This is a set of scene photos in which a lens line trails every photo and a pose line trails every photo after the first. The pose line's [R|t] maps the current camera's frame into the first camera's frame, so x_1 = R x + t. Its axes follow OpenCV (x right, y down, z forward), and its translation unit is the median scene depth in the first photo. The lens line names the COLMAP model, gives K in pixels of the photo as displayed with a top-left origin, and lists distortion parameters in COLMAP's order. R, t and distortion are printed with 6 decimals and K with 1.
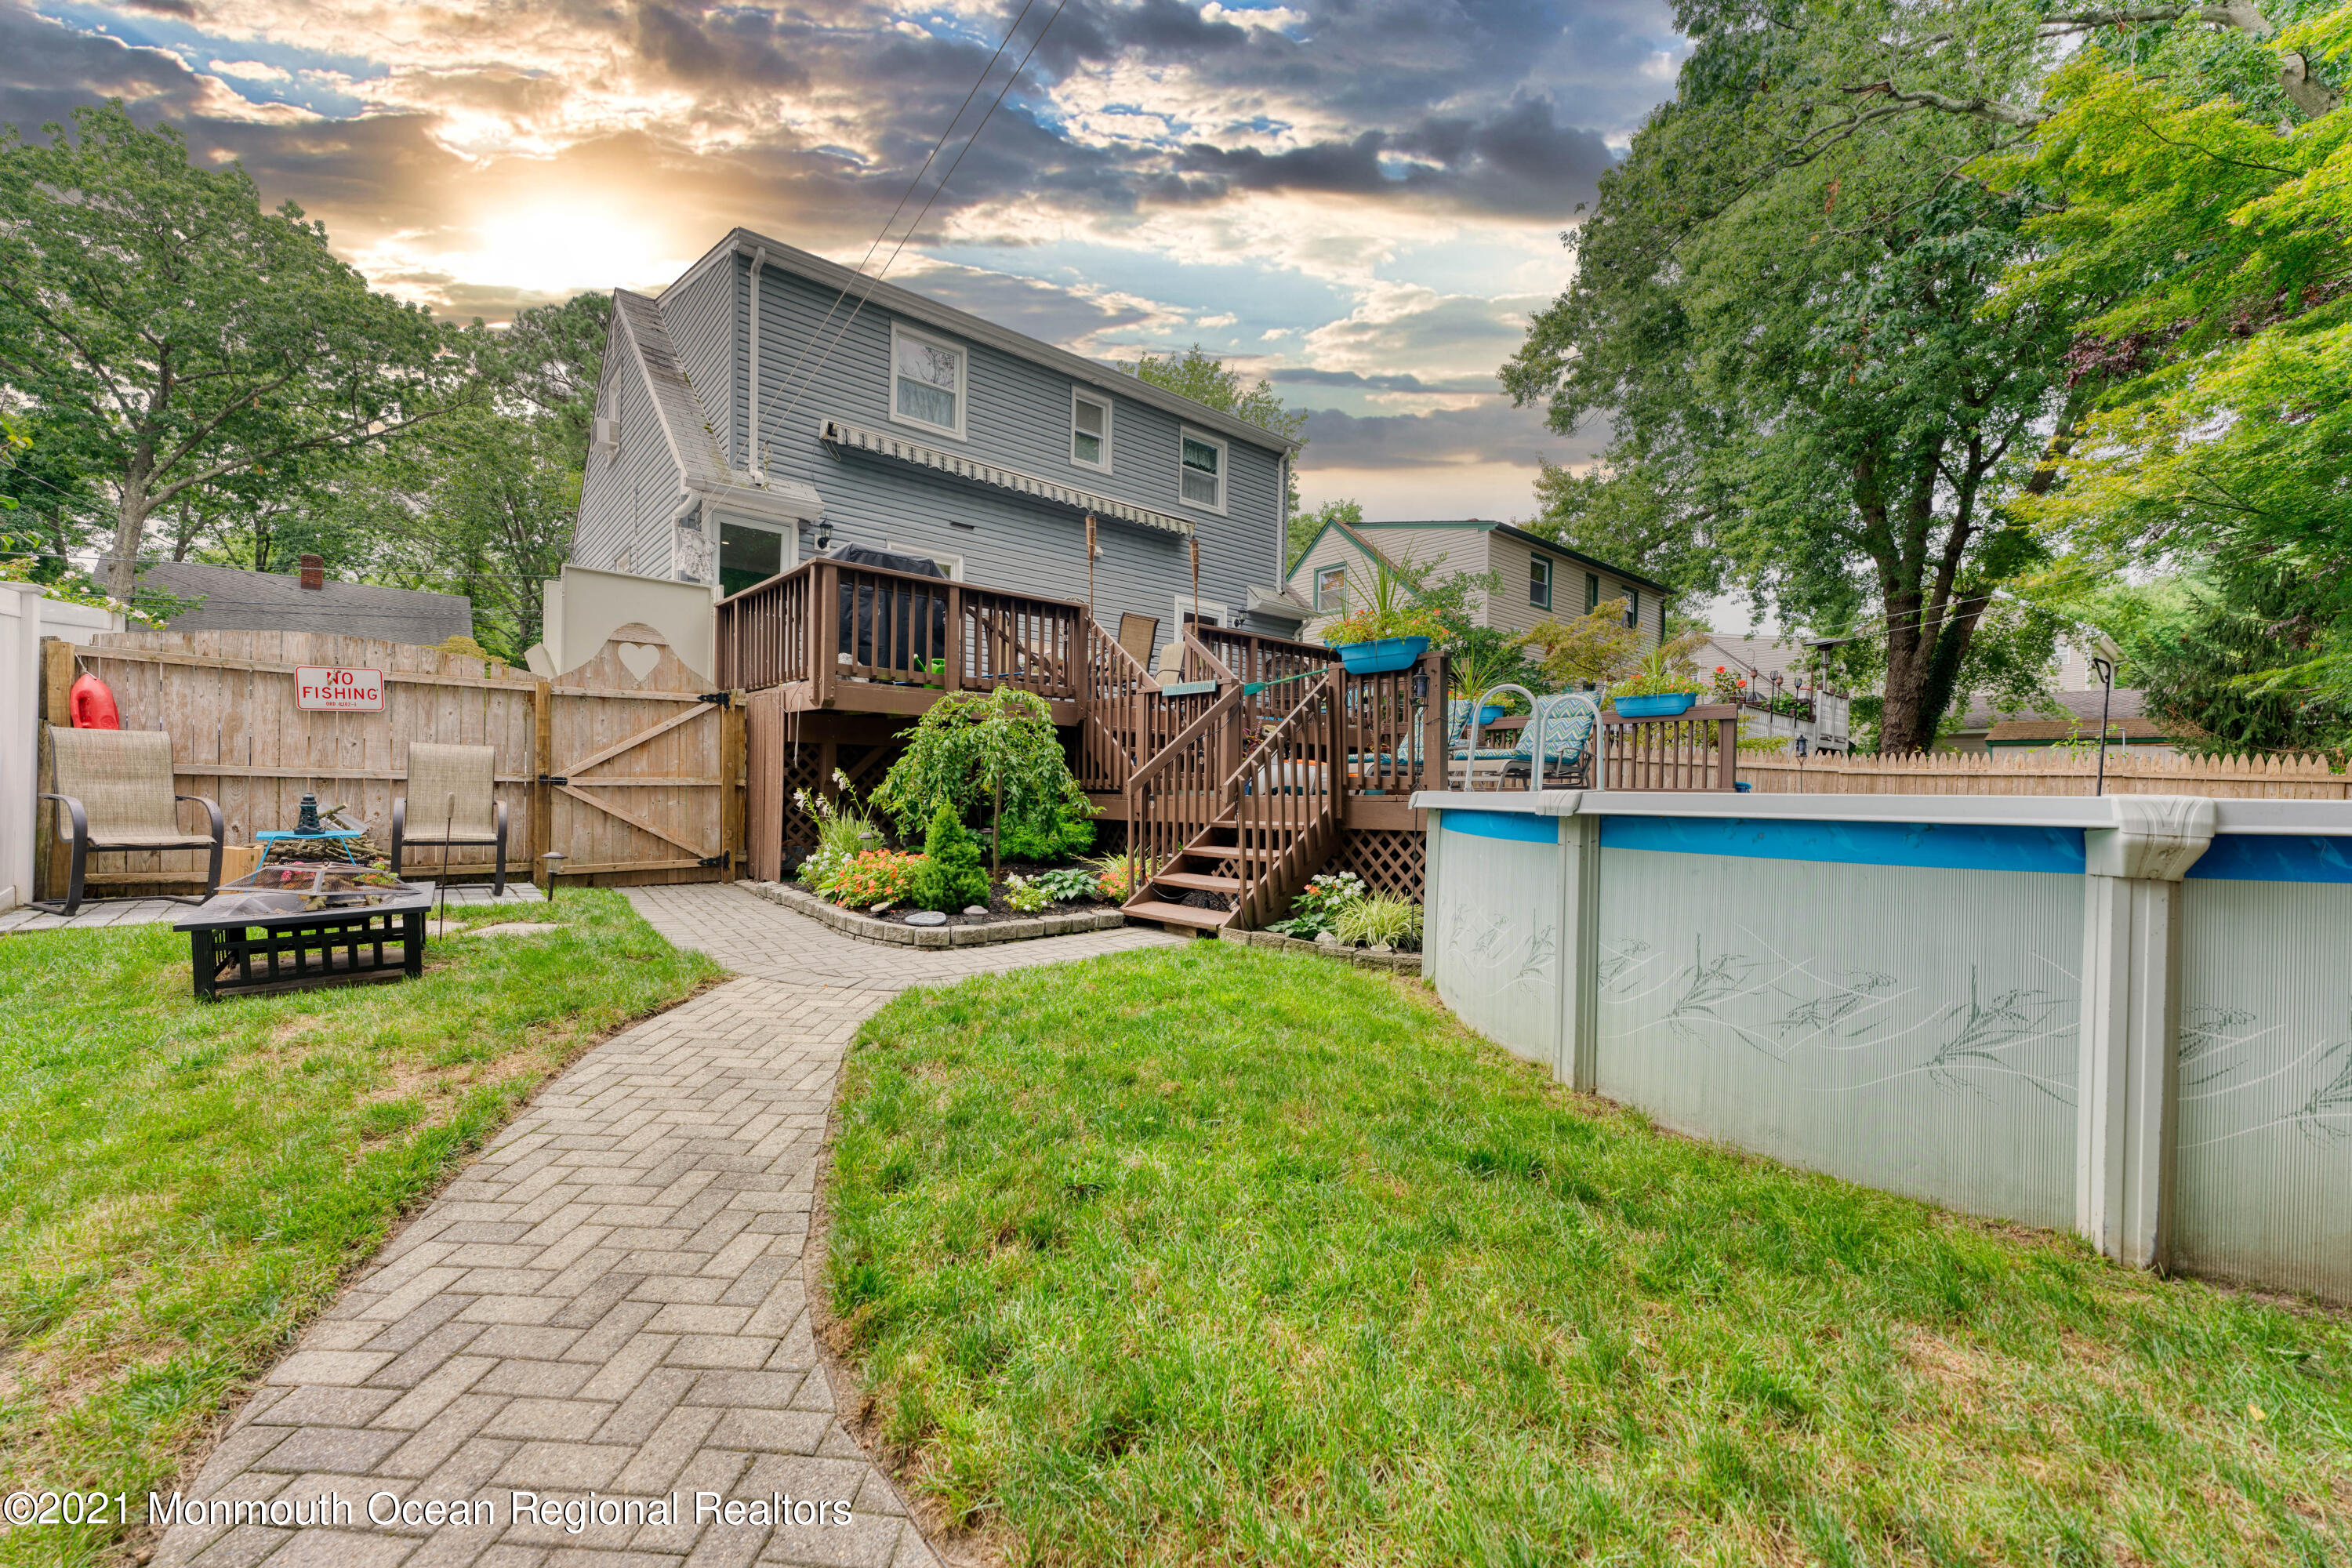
lens RADIAL K [[938.9, 0, 1146.8], [0, 938.9, 801.3], [0, 0, 1]] dist [-0.003214, -0.000312]
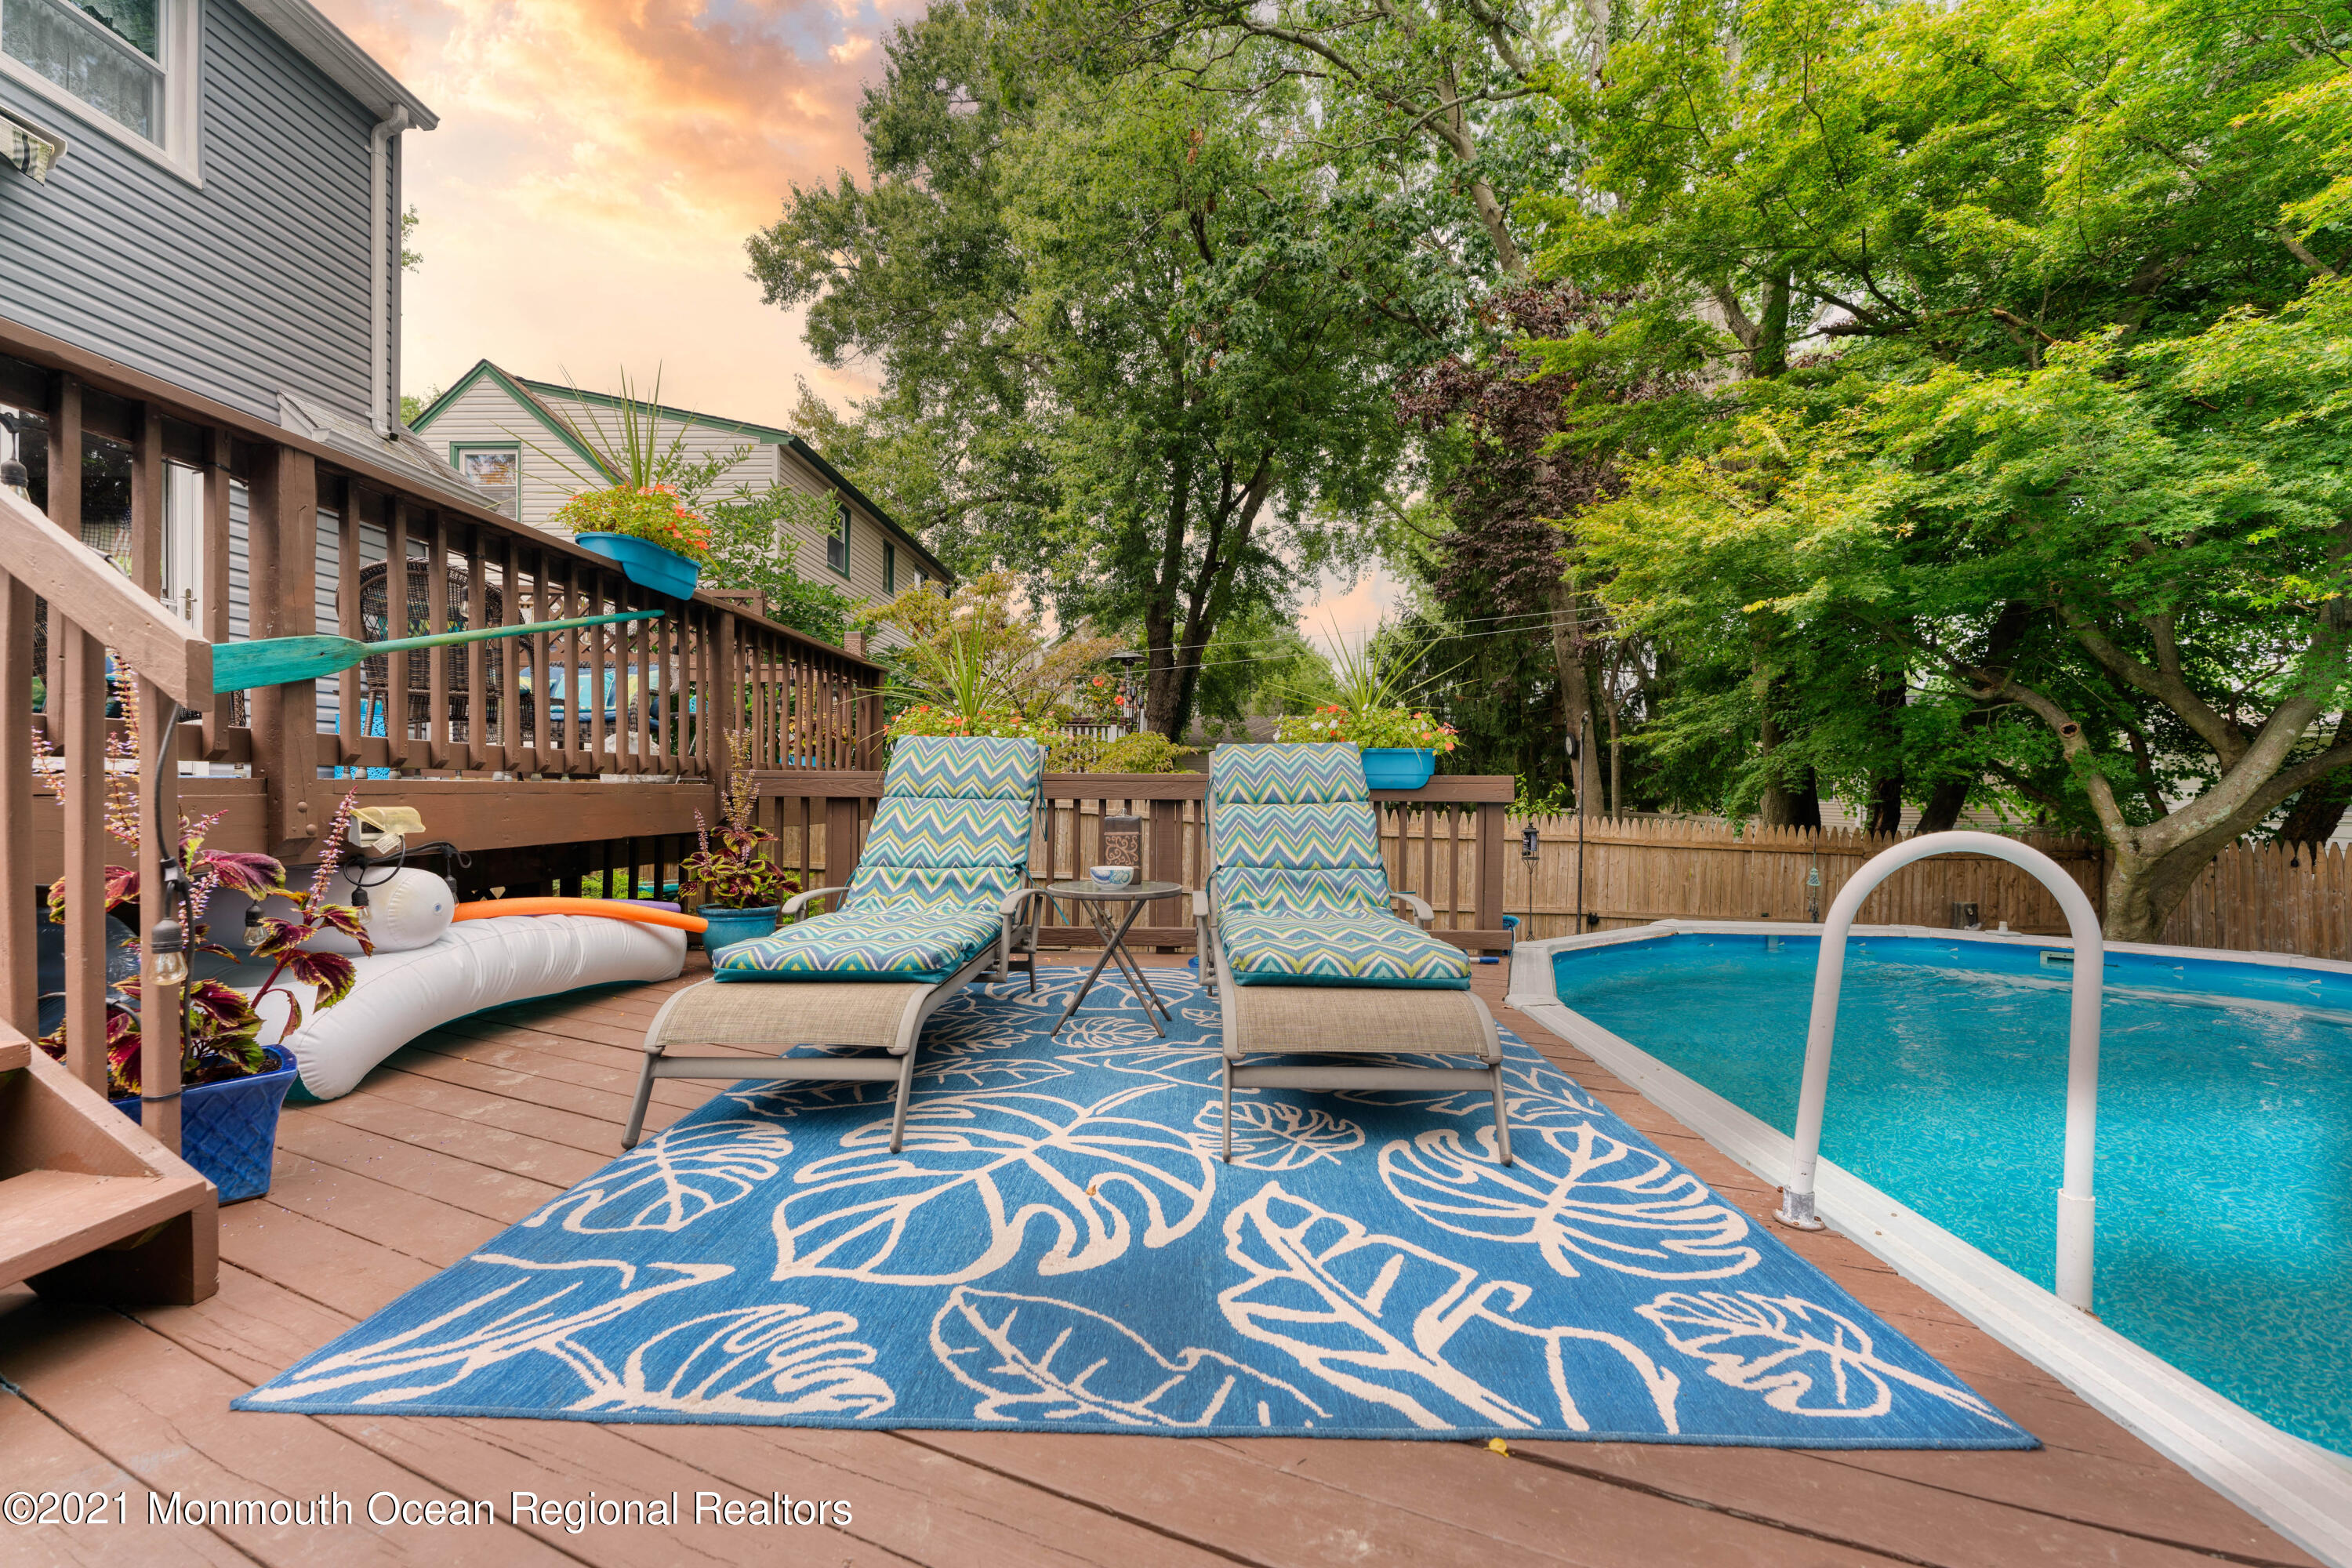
lens RADIAL K [[929.6, 0, 1183.2], [0, 929.6, 815.3], [0, 0, 1]] dist [-0.000854, -0.000039]
pose [[0.655261, -0.036608, 0.754515, 0.093018], [0.008346, 0.999115, 0.041227, -0.102508], [-0.755357, -0.020718, 0.654986, 0.785014]]
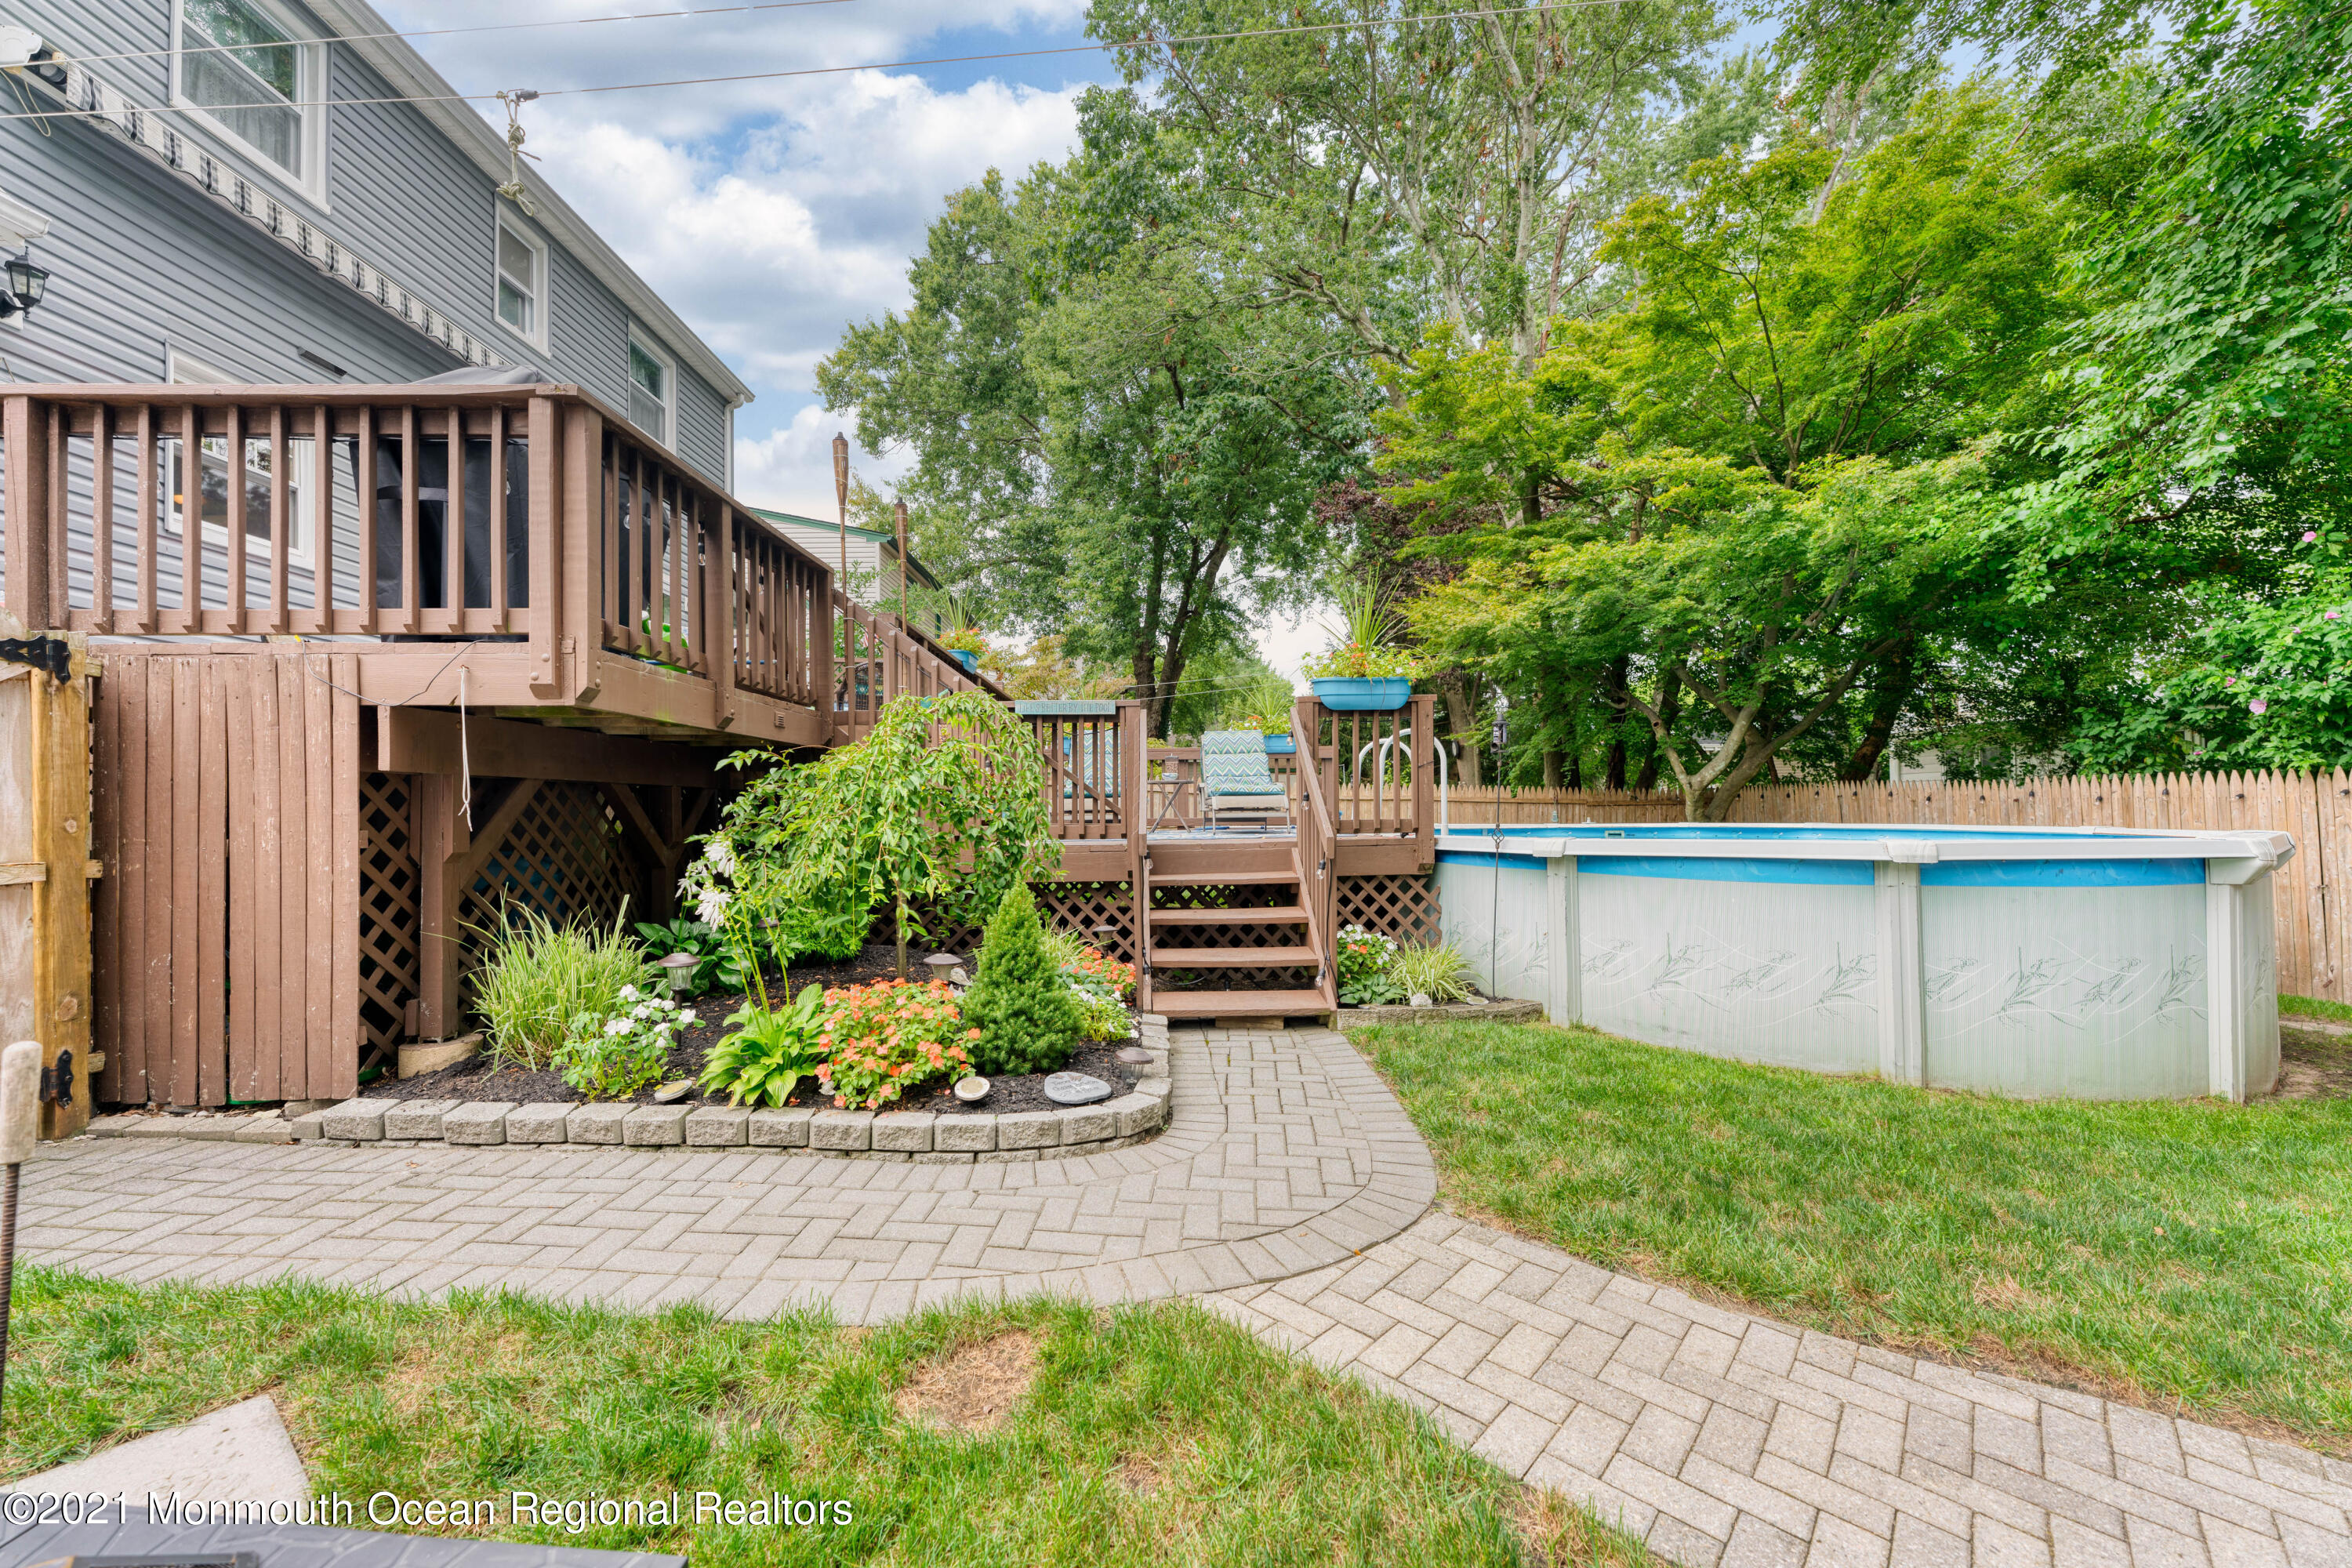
lens RADIAL K [[937.7, 0, 1176.3], [0, 937.7, 795.9], [0, 0, 1]] dist [0.009546, -0.000078]
pose [[0.634049, -0.013544, 0.773174, -0.442676], [0.026732, 0.999633, -0.004411, -0.036420], [-0.772831, 0.023465, 0.634178, 0.389484]]
